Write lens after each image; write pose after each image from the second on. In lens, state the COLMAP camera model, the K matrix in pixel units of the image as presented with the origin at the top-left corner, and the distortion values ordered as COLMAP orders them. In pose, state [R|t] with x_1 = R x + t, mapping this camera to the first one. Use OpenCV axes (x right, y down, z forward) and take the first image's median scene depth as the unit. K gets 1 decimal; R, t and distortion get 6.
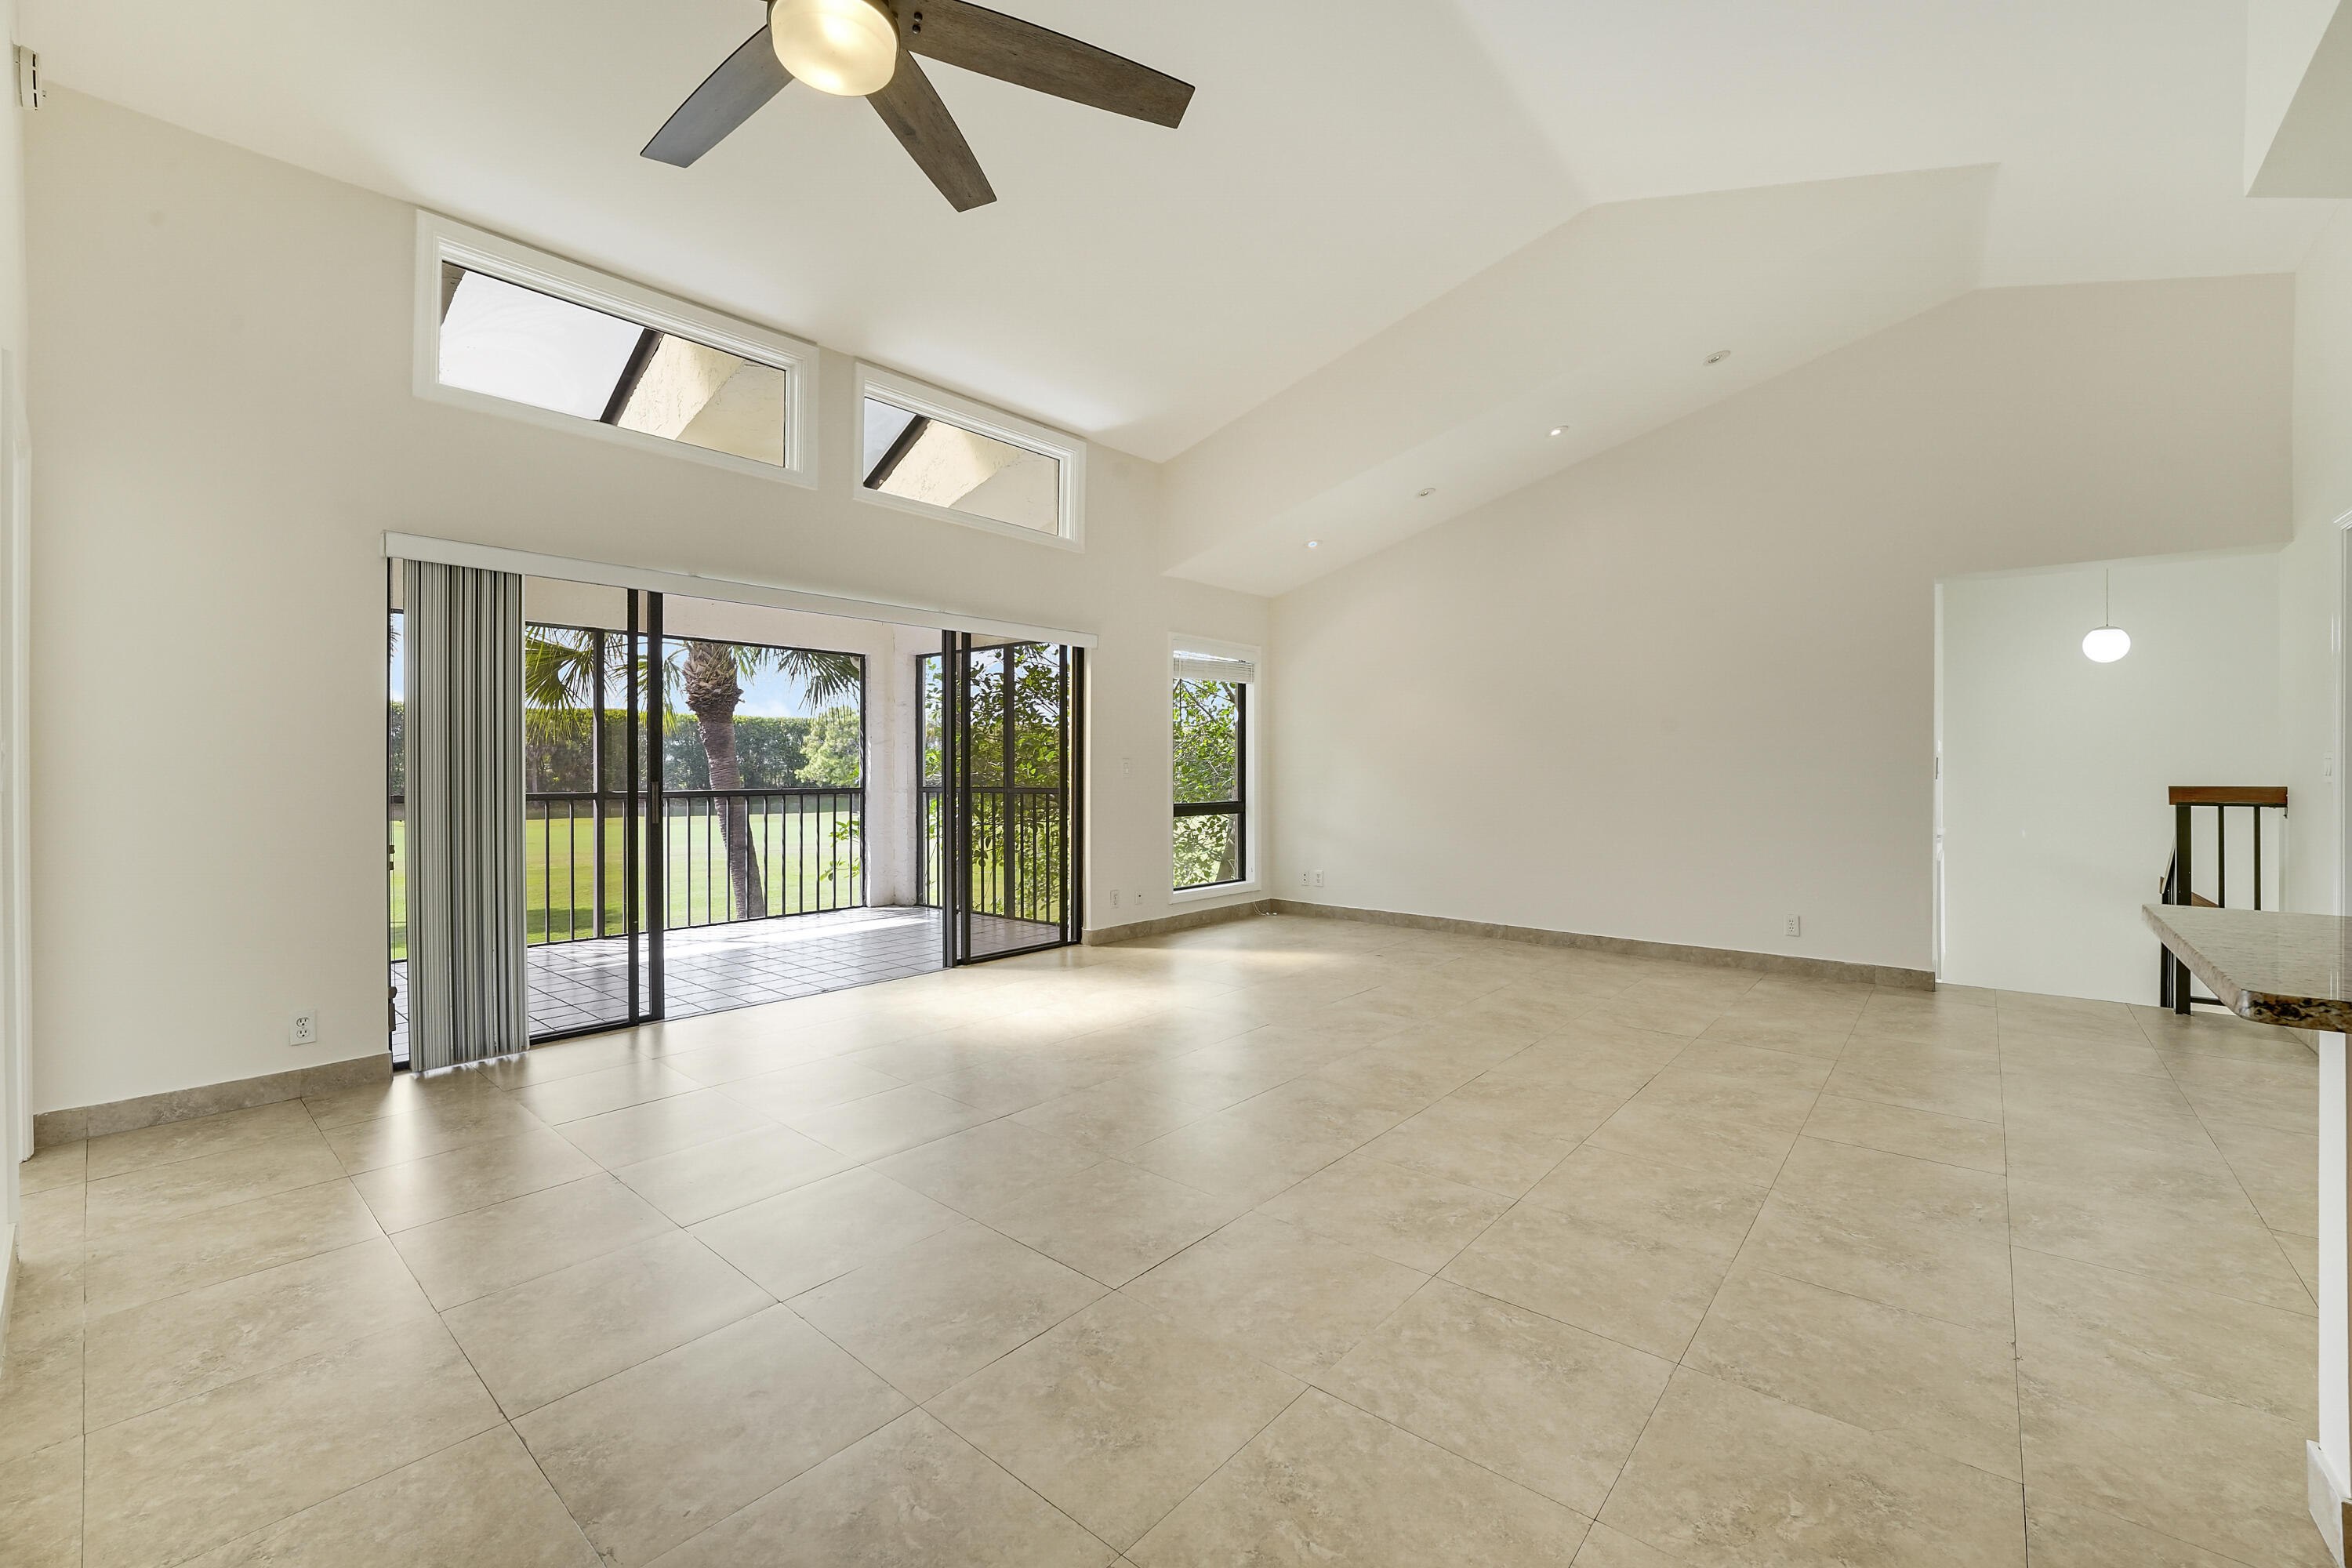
lens RADIAL K [[962.9, 0, 1190.3], [0, 962.9, 754.4], [0, 0, 1]] dist [-0.016134, 0.001315]
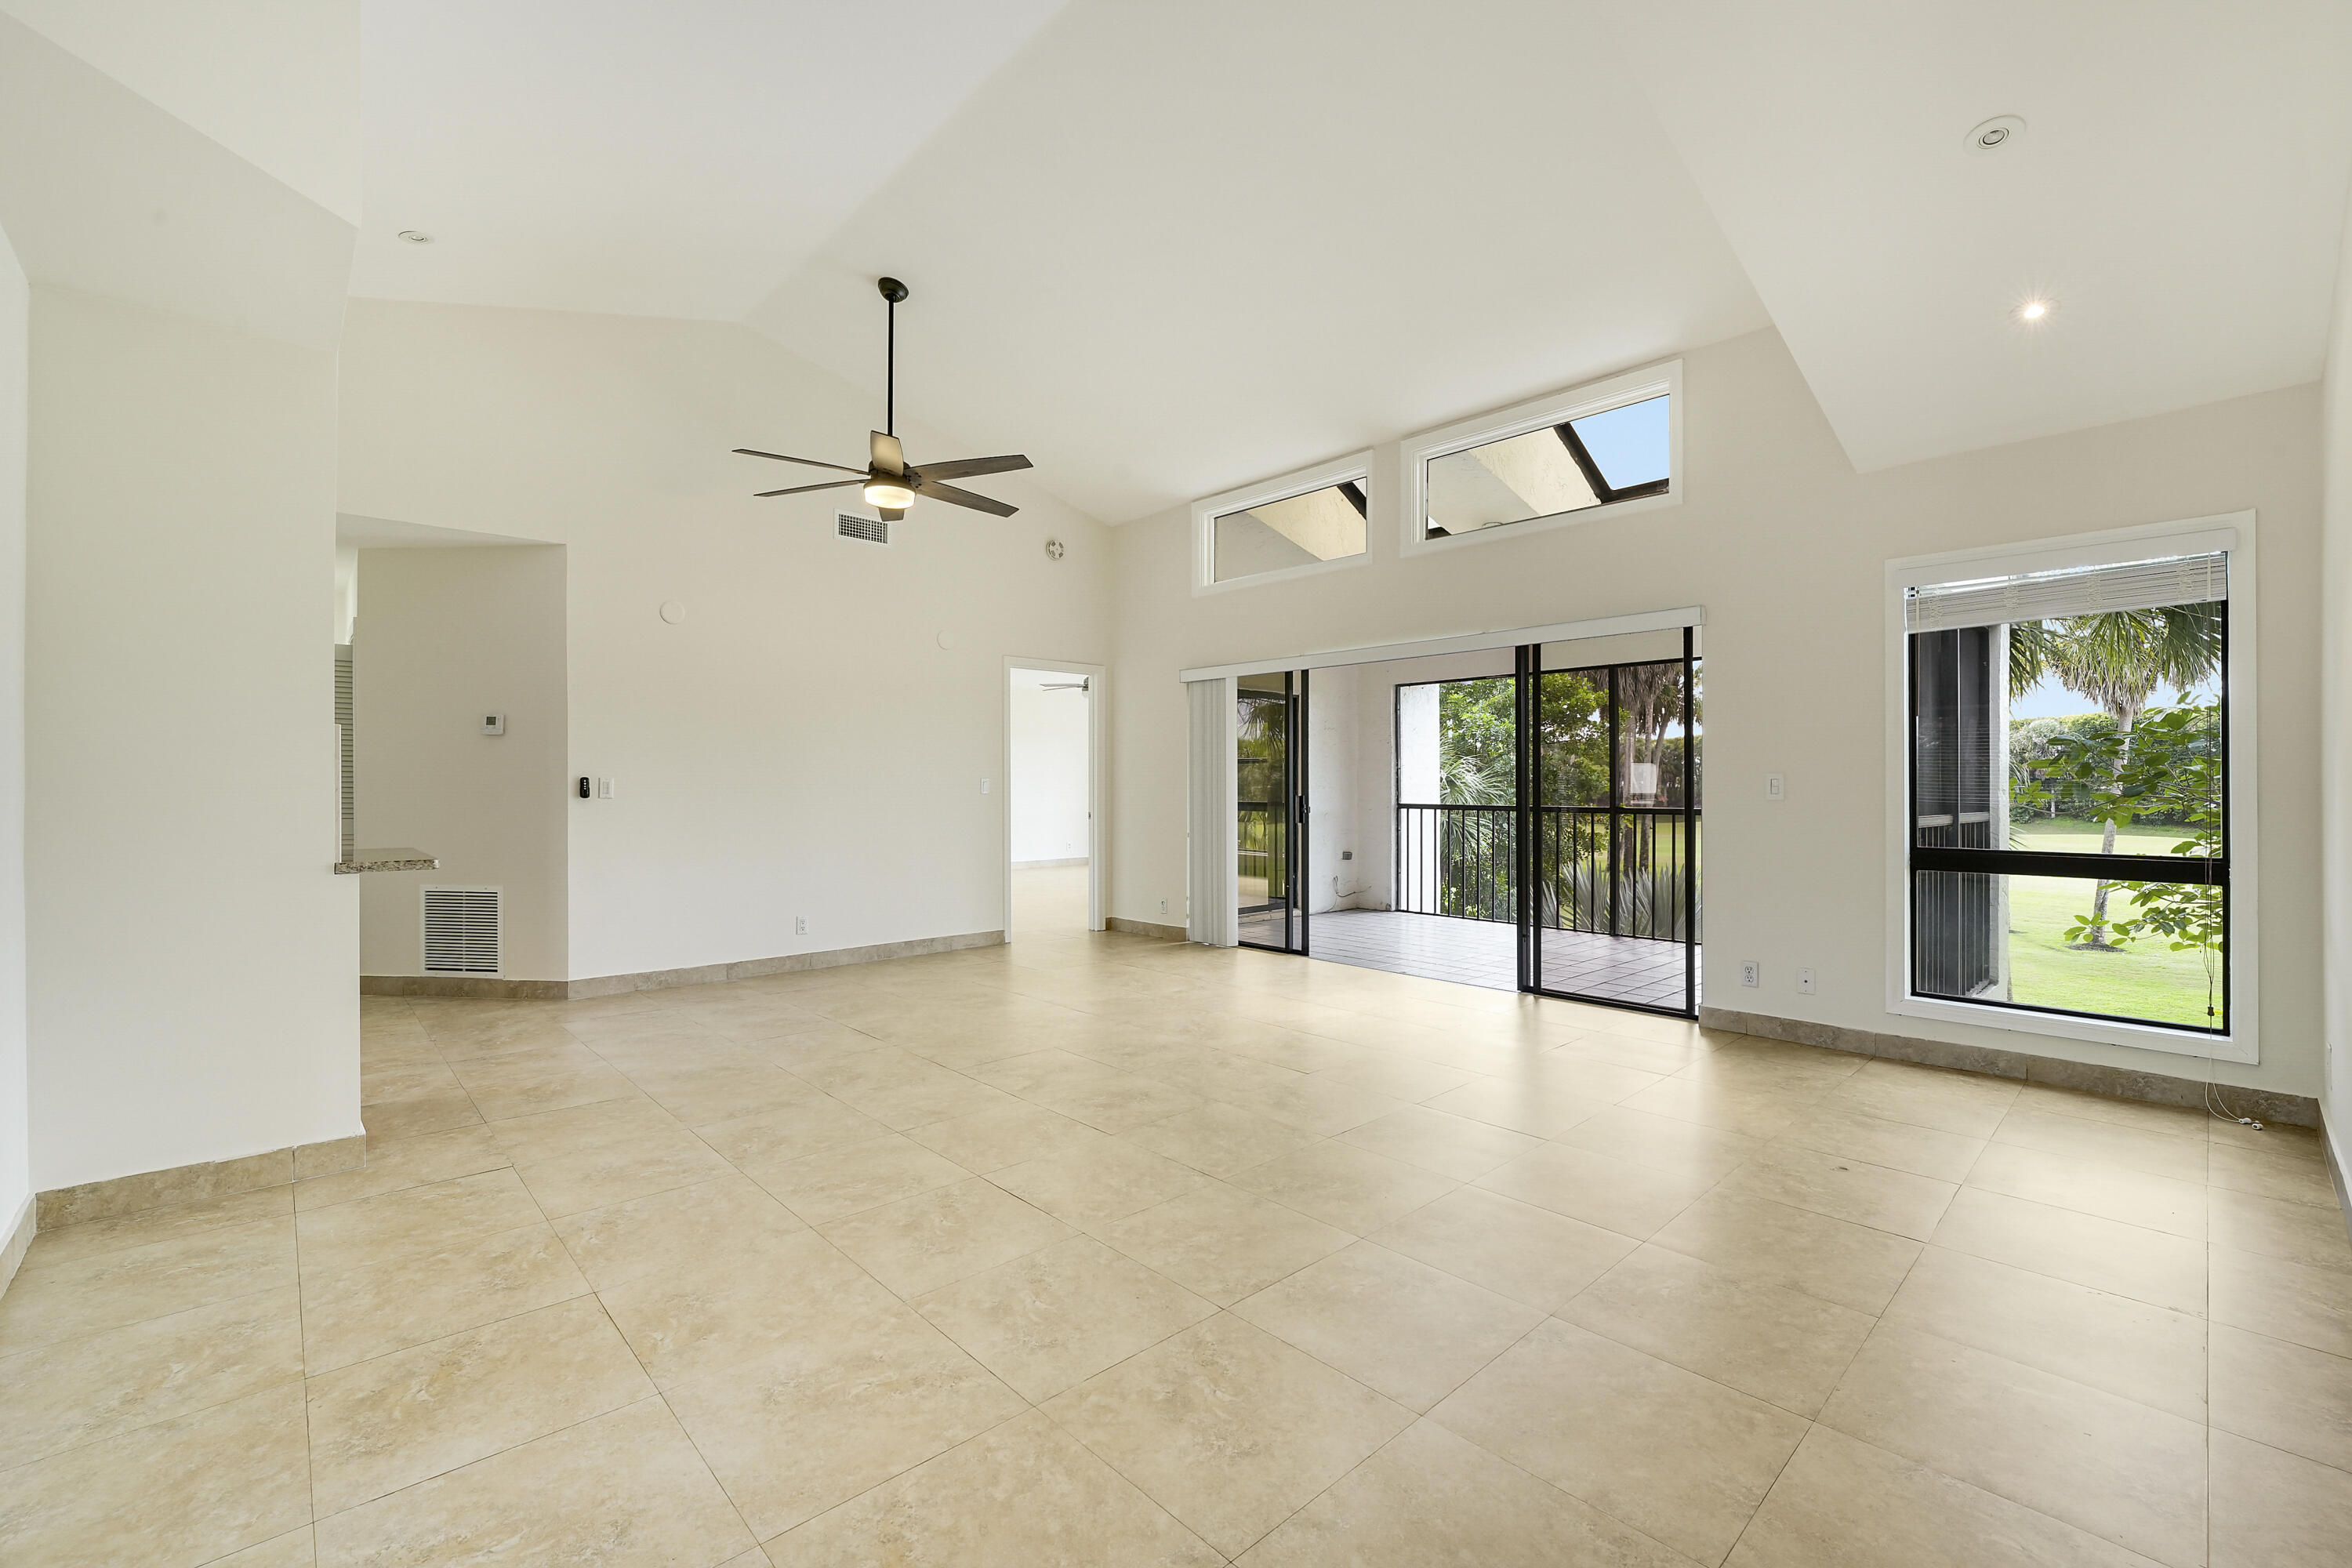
lens RADIAL K [[998.0, 0, 1182.4], [0, 998.0, 783.7], [0, 0, 1]] dist [-0.022268, 0.000963]
pose [[-0.125487, -0.003487, -0.992089, 1.279405], [0.015694, 0.999862, -0.005499, 0.017309], [0.991971, -0.016260, -0.125414, 1.261192]]
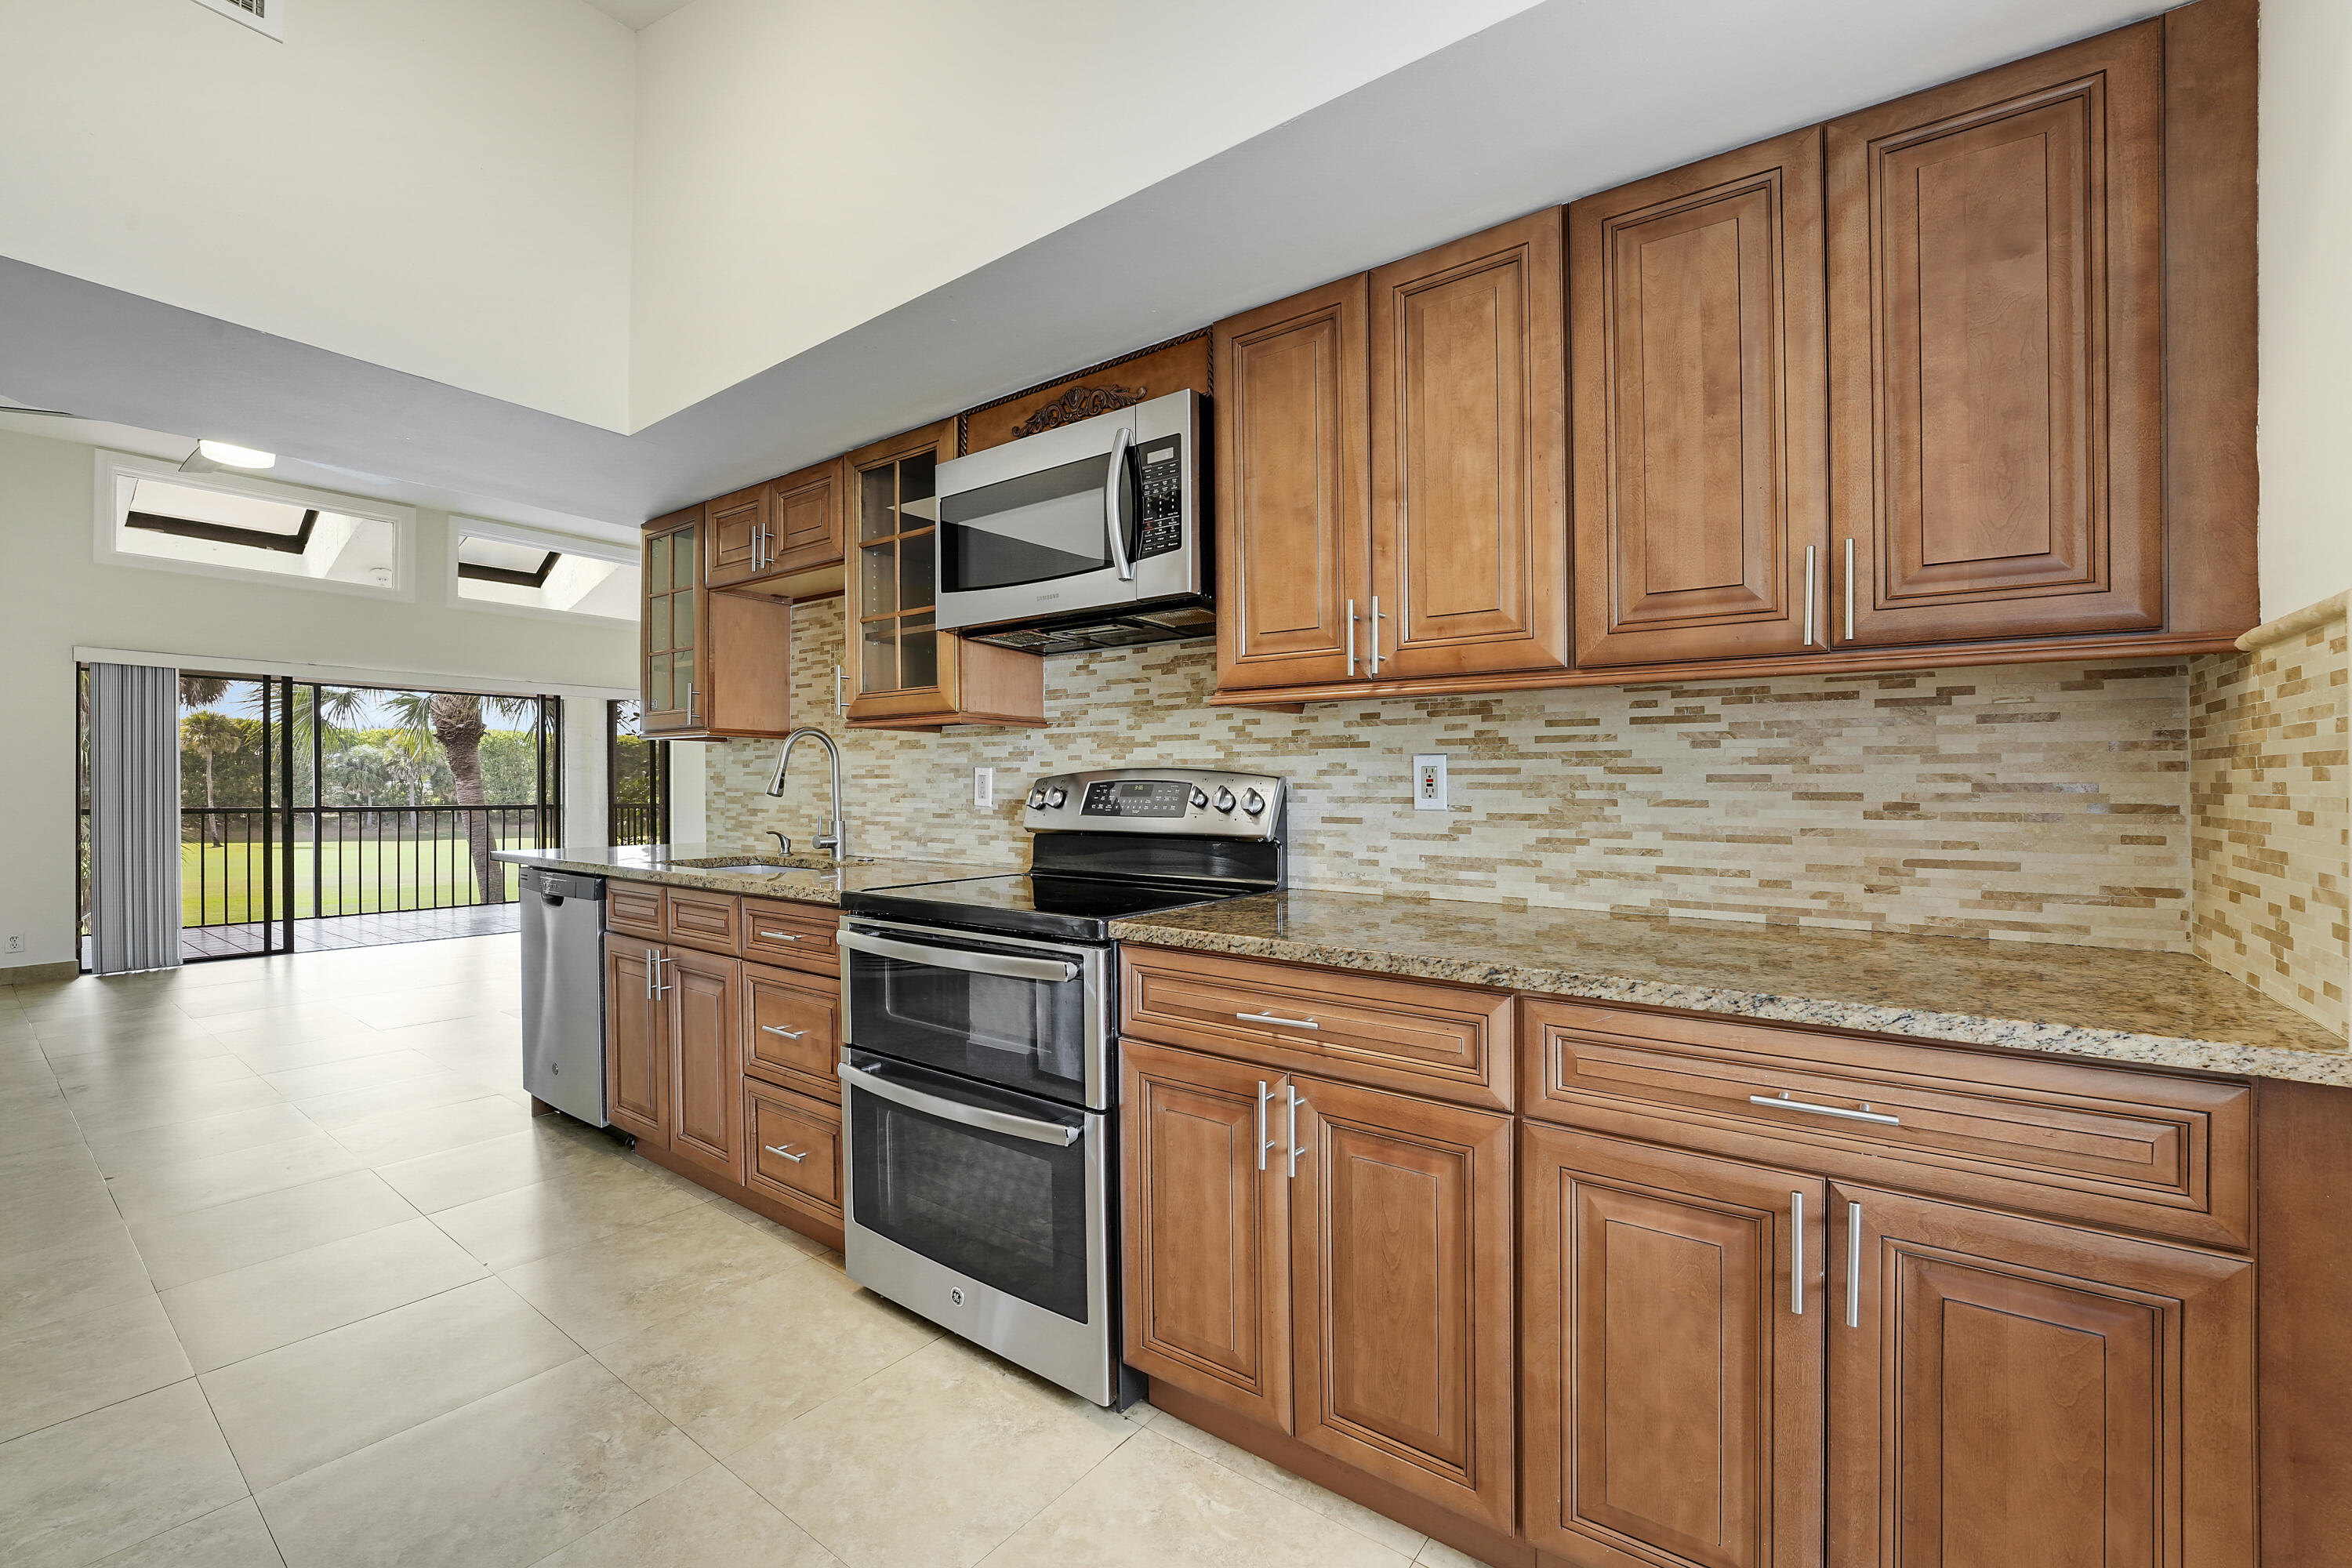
lens RADIAL K [[962.9, 0, 1234.2], [0, 962.9, 796.7], [0, 0, 1]] dist [-0.016134, 0.001315]
pose [[0.996736, -0.000240, 0.080733, 1.056181], [-0.001504, 0.999767, 0.021544, -0.013449], [-0.080719, -0.021595, 0.996503, -0.810860]]
